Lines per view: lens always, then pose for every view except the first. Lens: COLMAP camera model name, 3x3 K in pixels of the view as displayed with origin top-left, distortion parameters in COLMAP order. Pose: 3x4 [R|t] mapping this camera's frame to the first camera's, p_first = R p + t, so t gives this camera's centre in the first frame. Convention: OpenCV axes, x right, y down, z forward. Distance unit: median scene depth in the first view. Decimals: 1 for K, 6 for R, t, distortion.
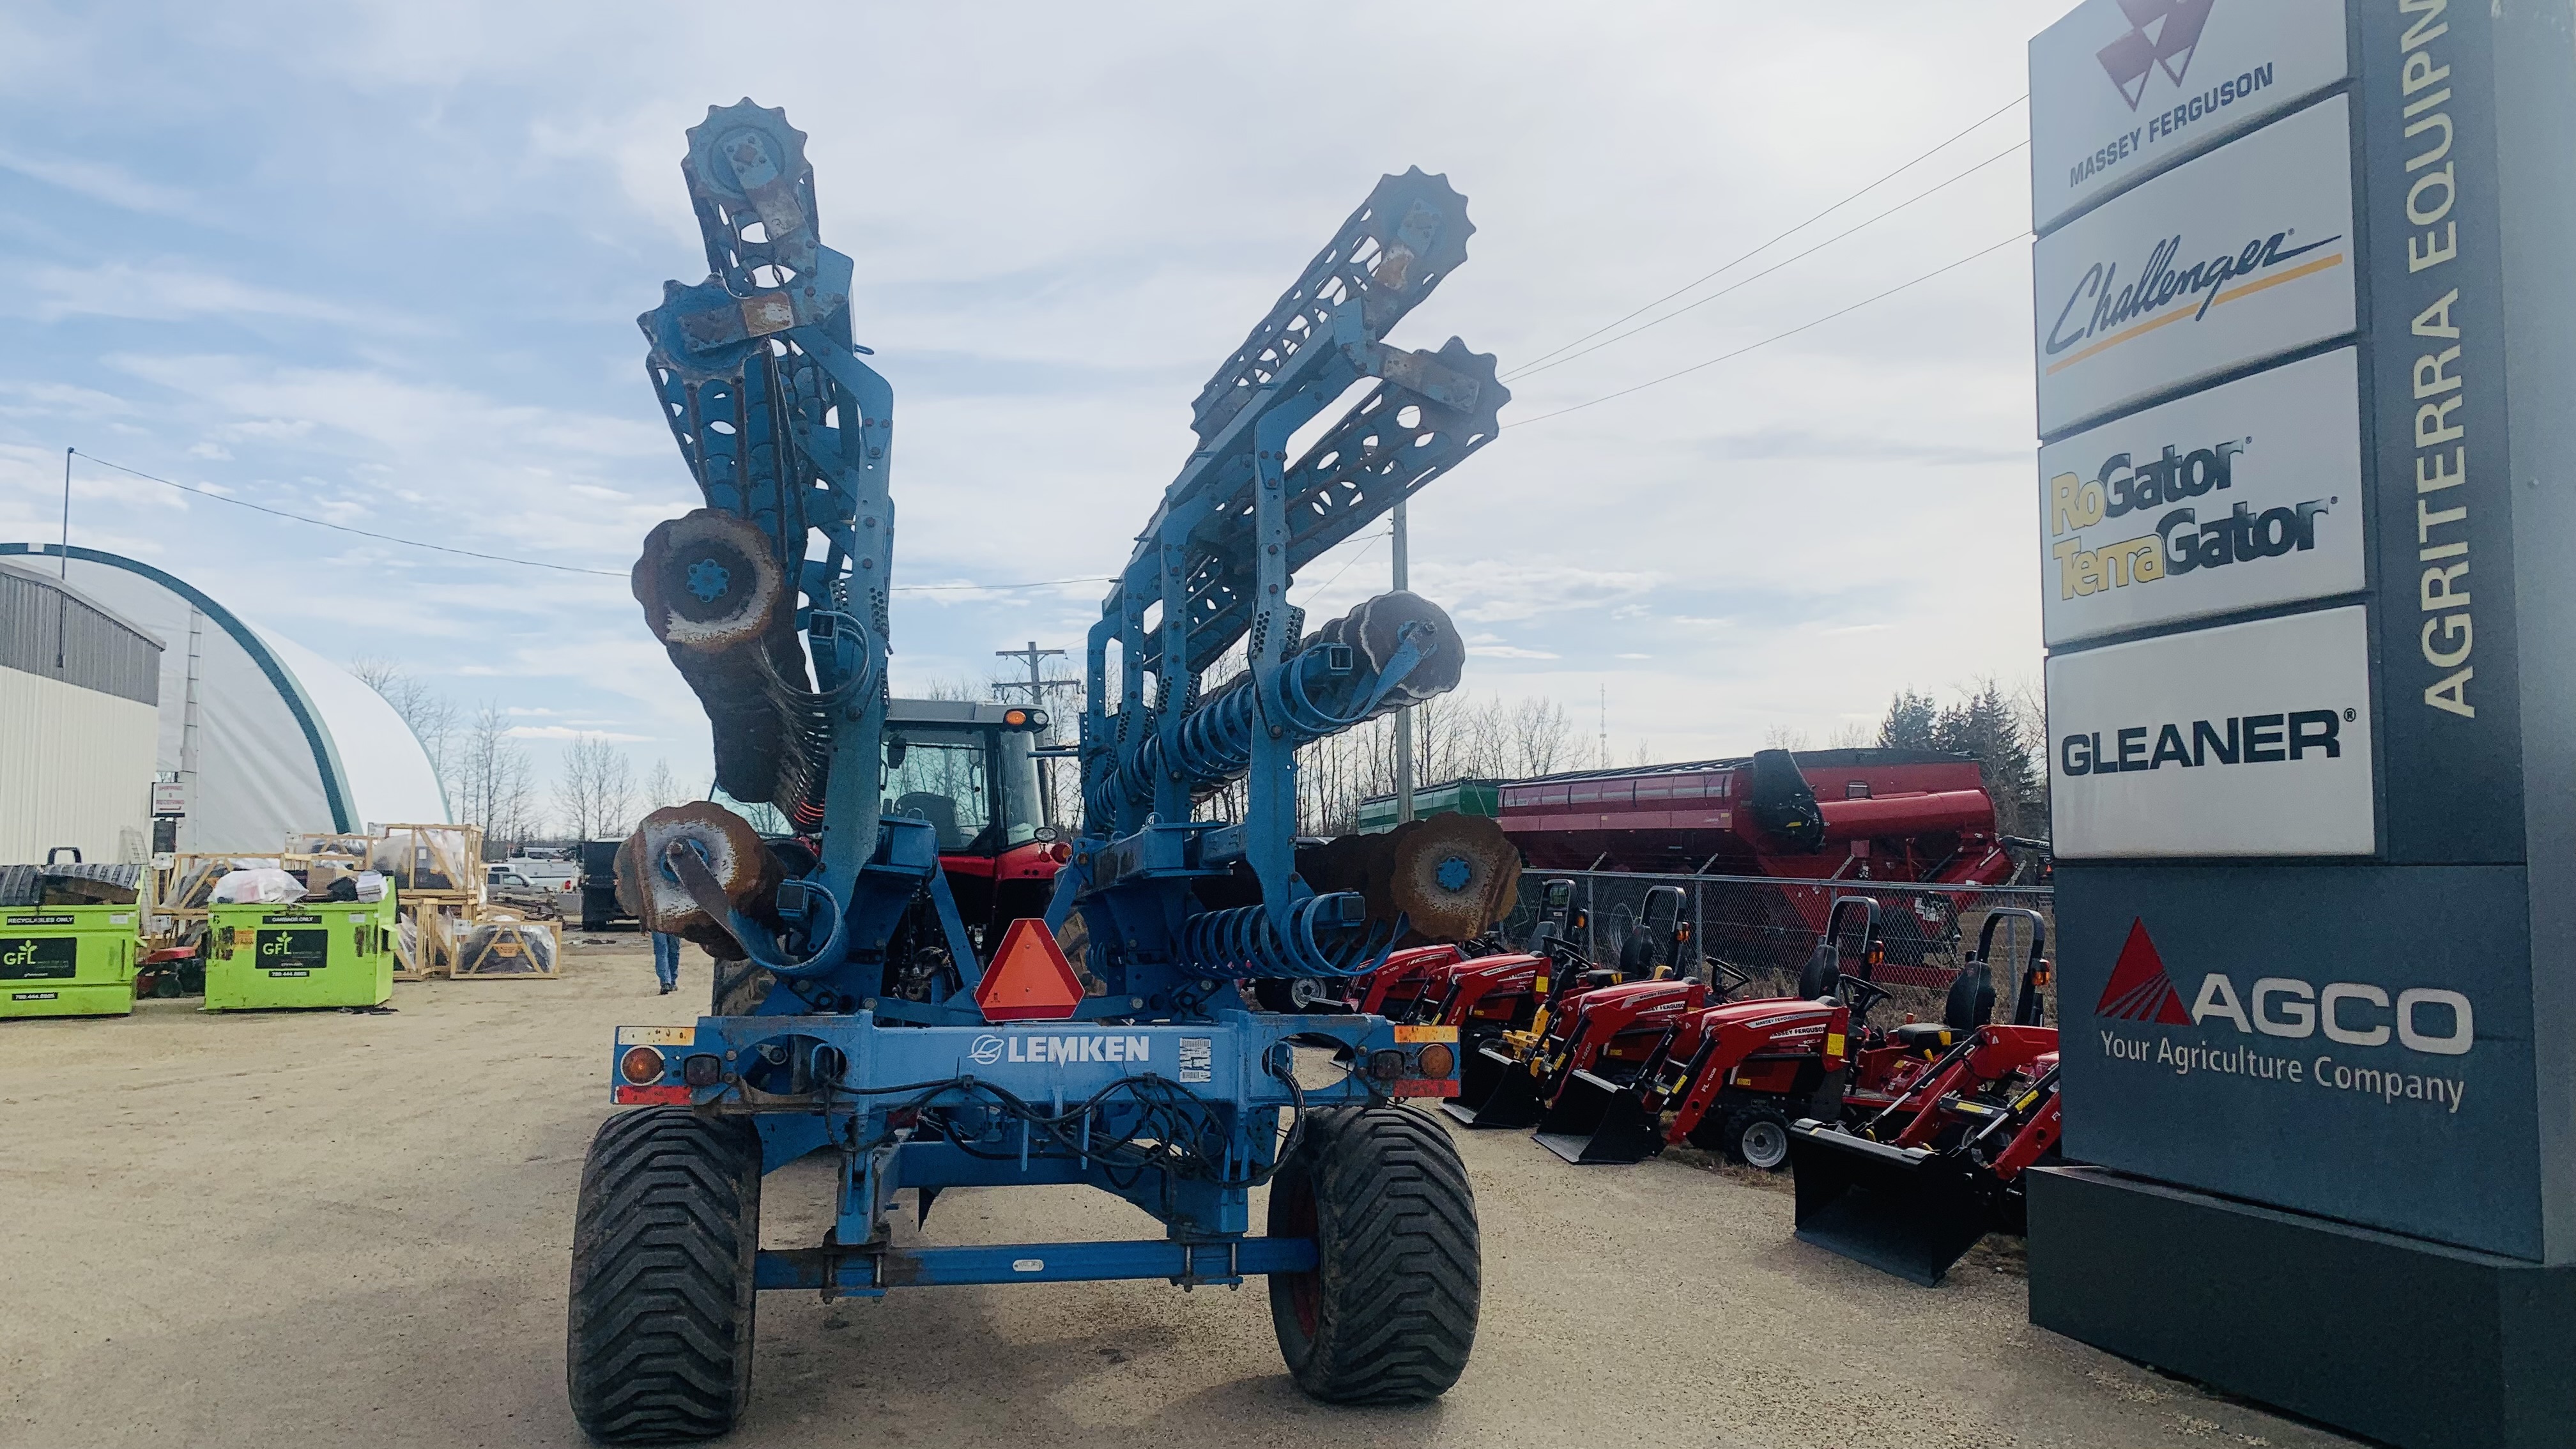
lens RADIAL K [[1918.3, 0, 1244.1], [0, 1918.3, 719.7], [0, 0, 1]] dist [-0.007214, 0.072247]
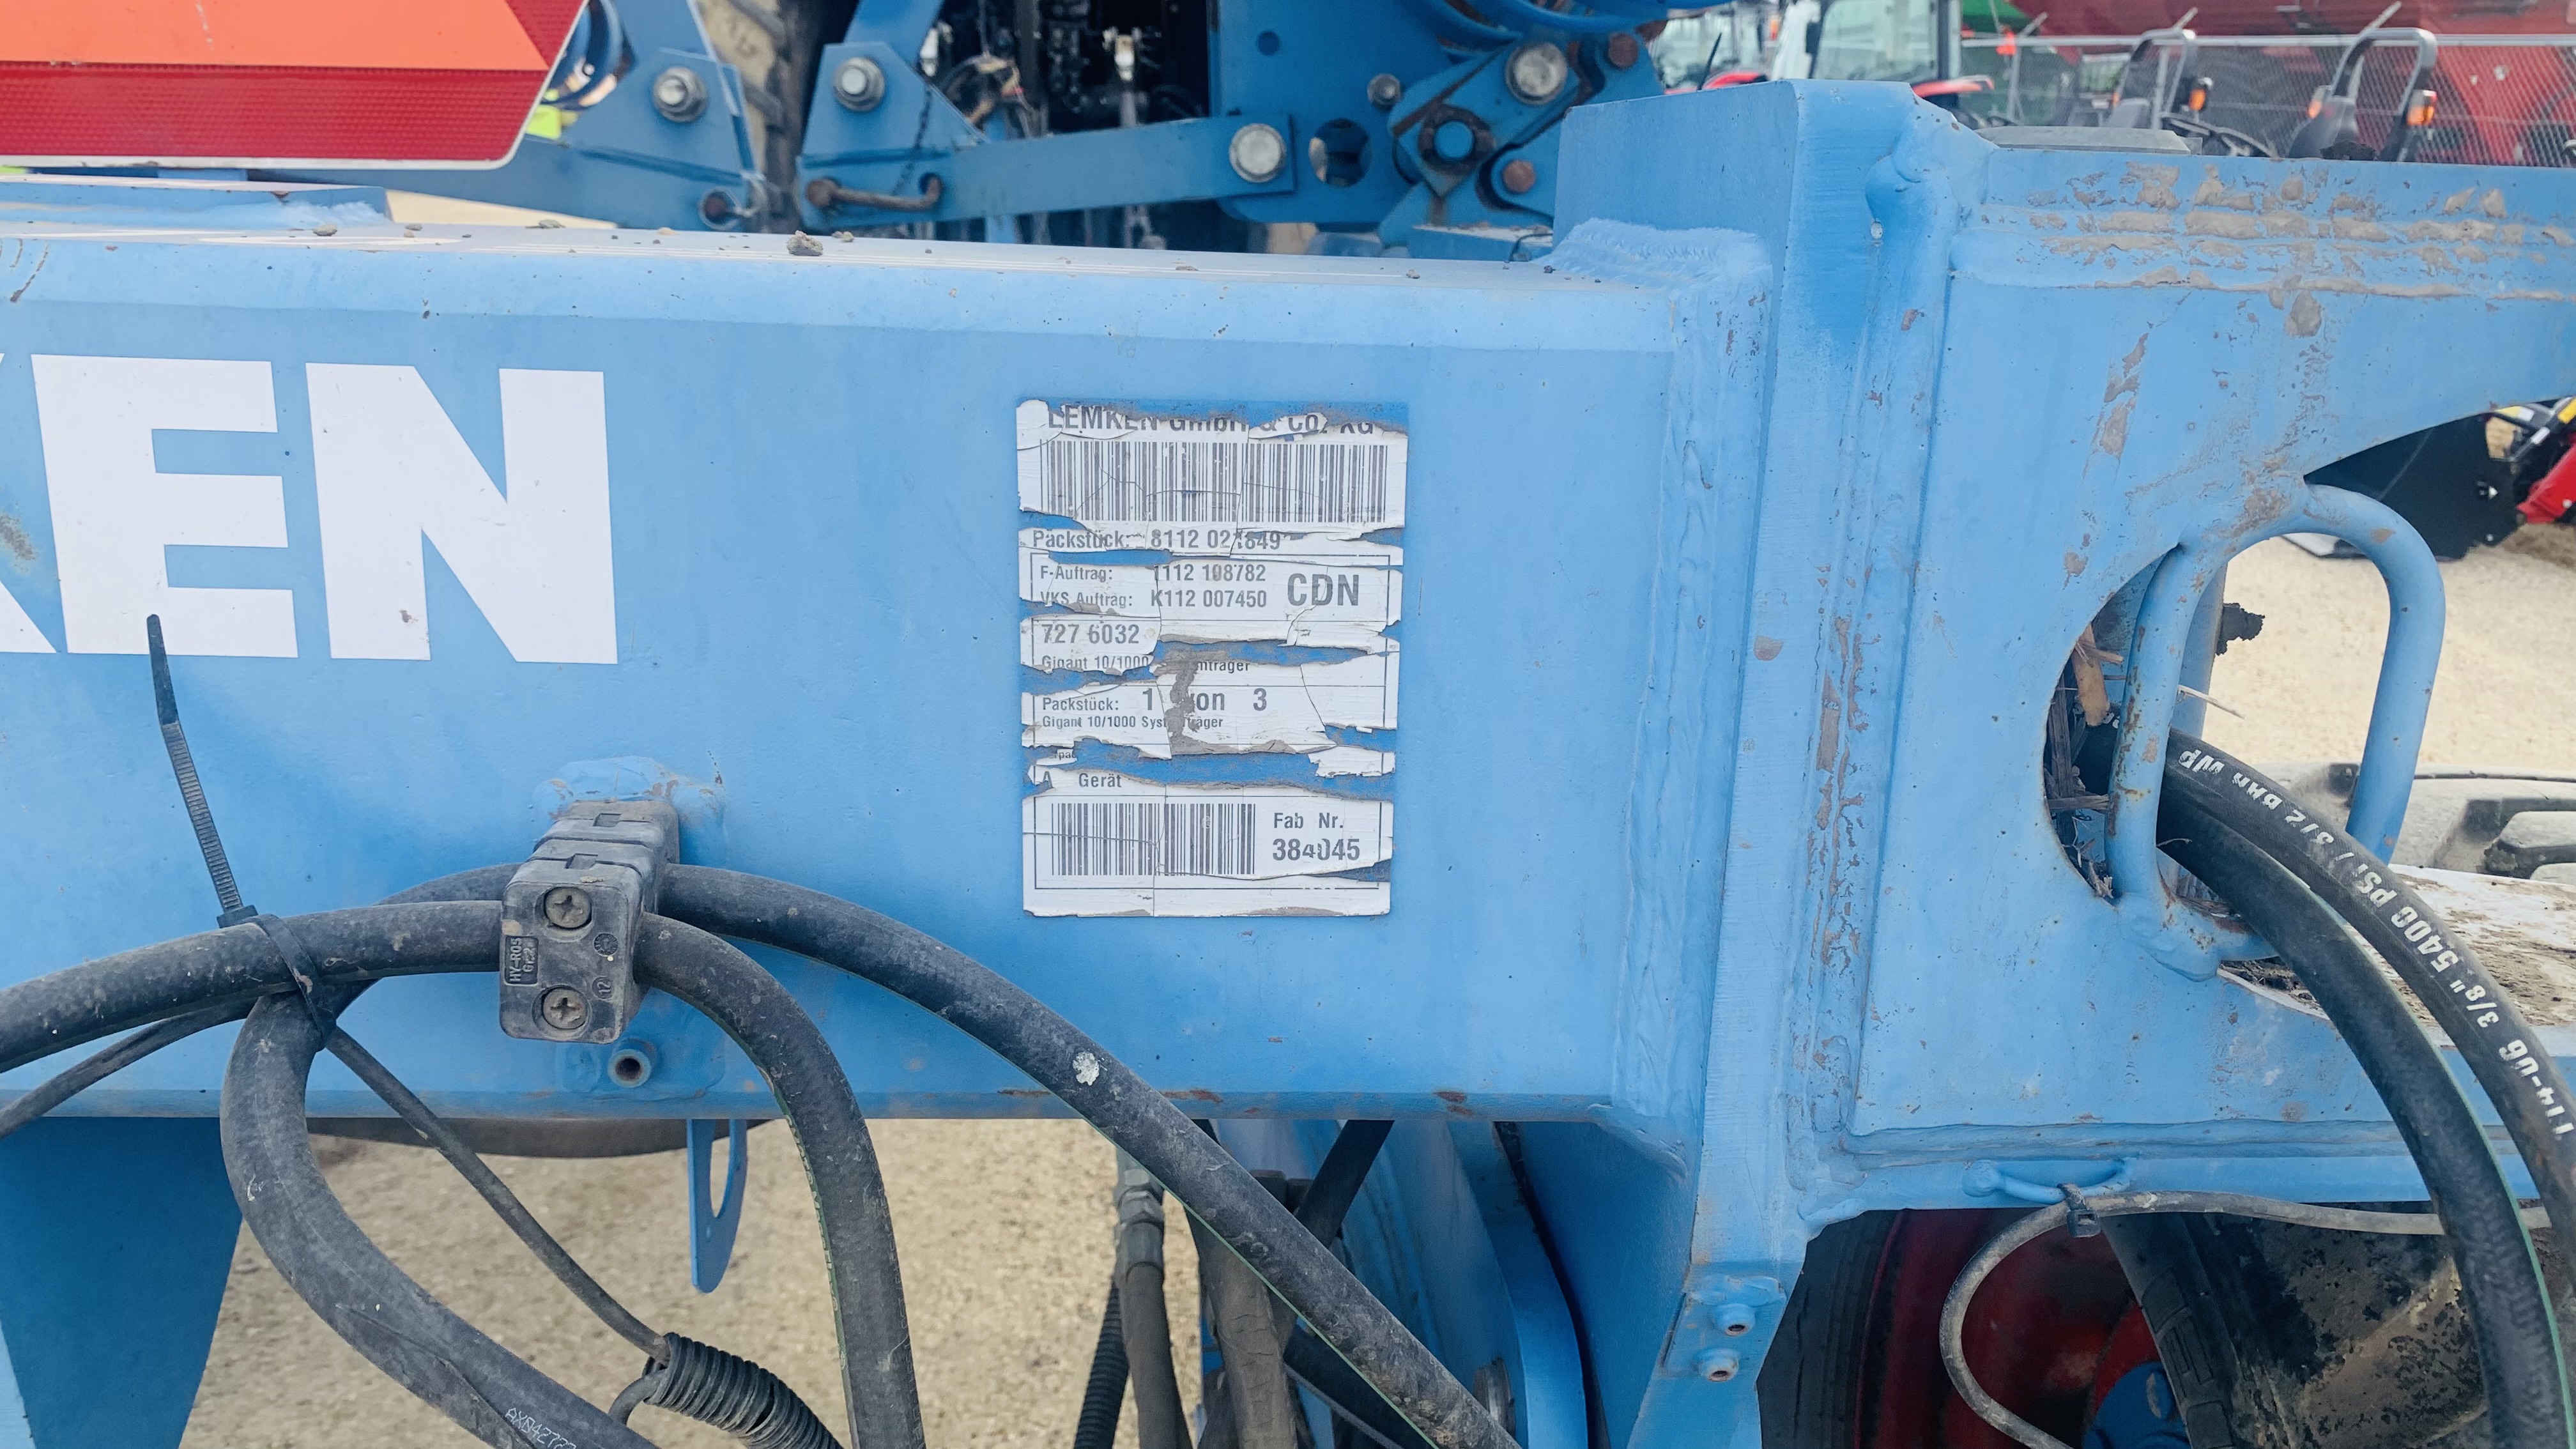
lens RADIAL K [[1923.8, 0, 1288.0], [0, 1923.8, 724.5], [0, 0, 1]] dist [0.057735, -0.002450]
pose [[0.985229, 0.069417, -0.156542, -0.008381], [-0.002926, 0.920843, 0.389921, 0.135768], [0.171218, -0.383704, 0.907445, 0.853011]]
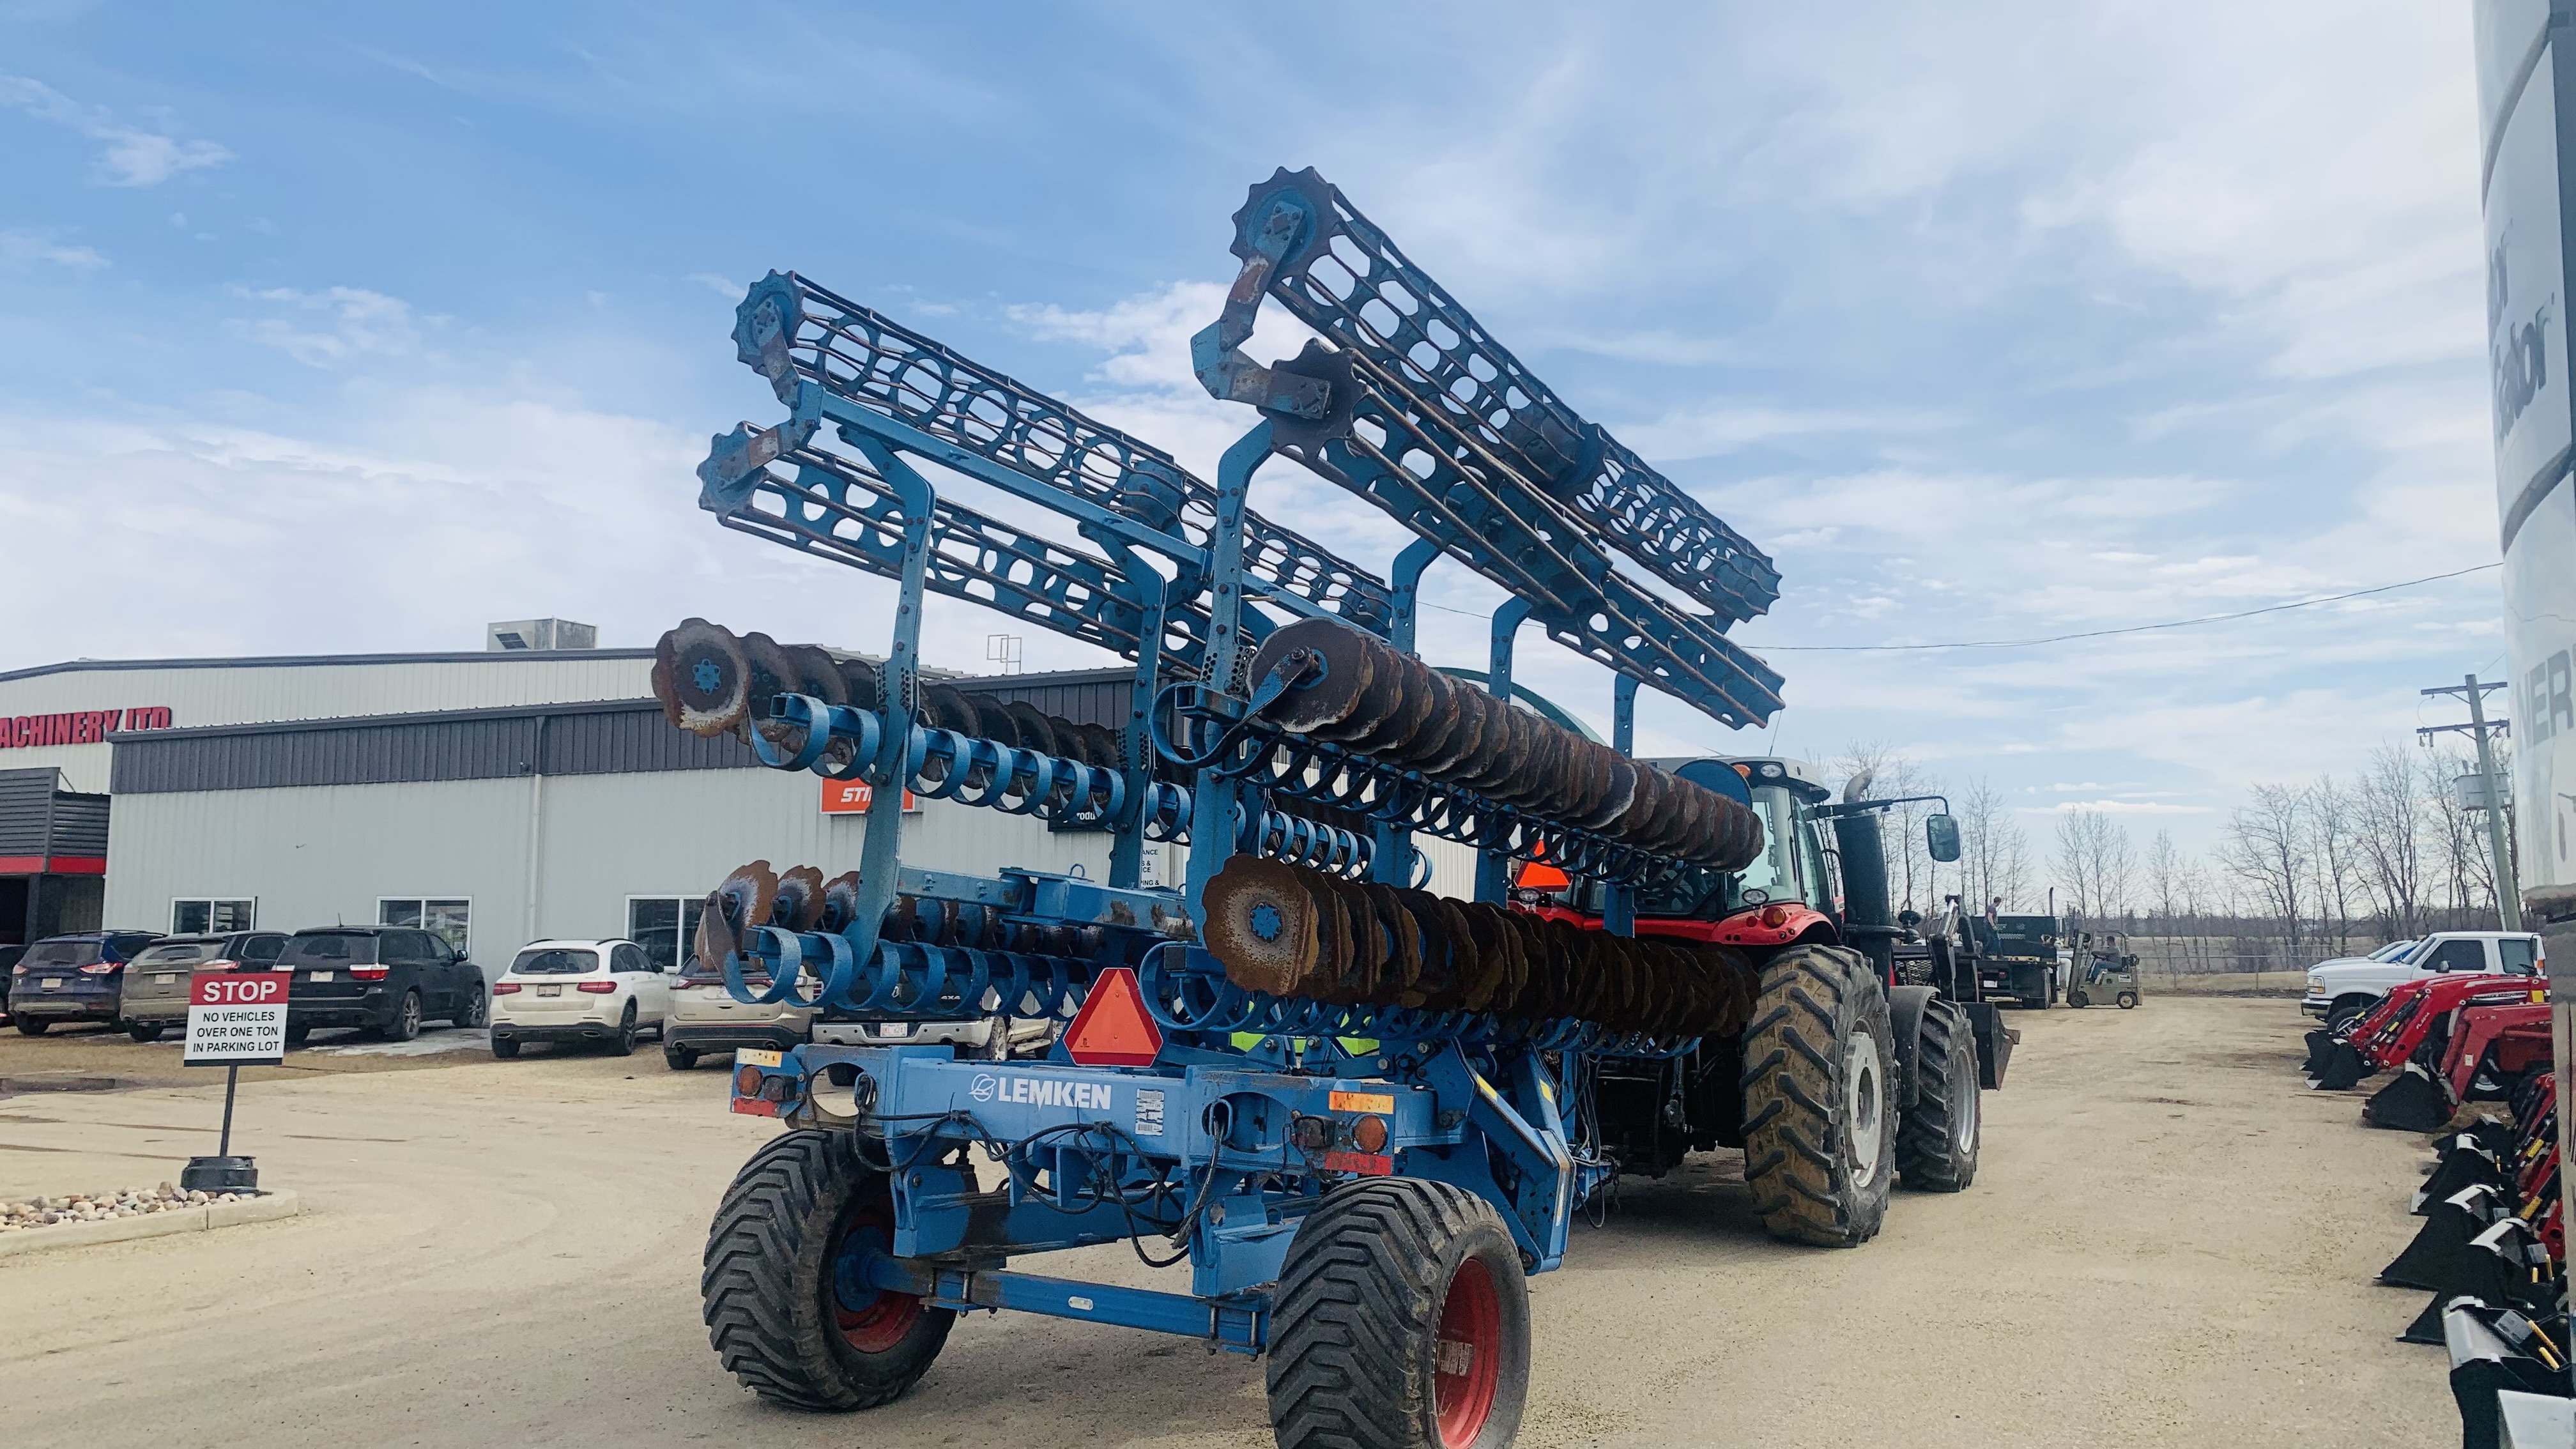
lens RADIAL K [[1918.3, 0, 1244.1], [0, 1918.3, 719.7], [0, 0, 1]] dist [-0.007214, 0.072247]
pose [[0.733983, -0.071122, -0.675433, 0.640792], [0.044140, 0.997395, -0.057058, 0.031198], [0.677732, 0.012066, 0.735210, 0.278833]]
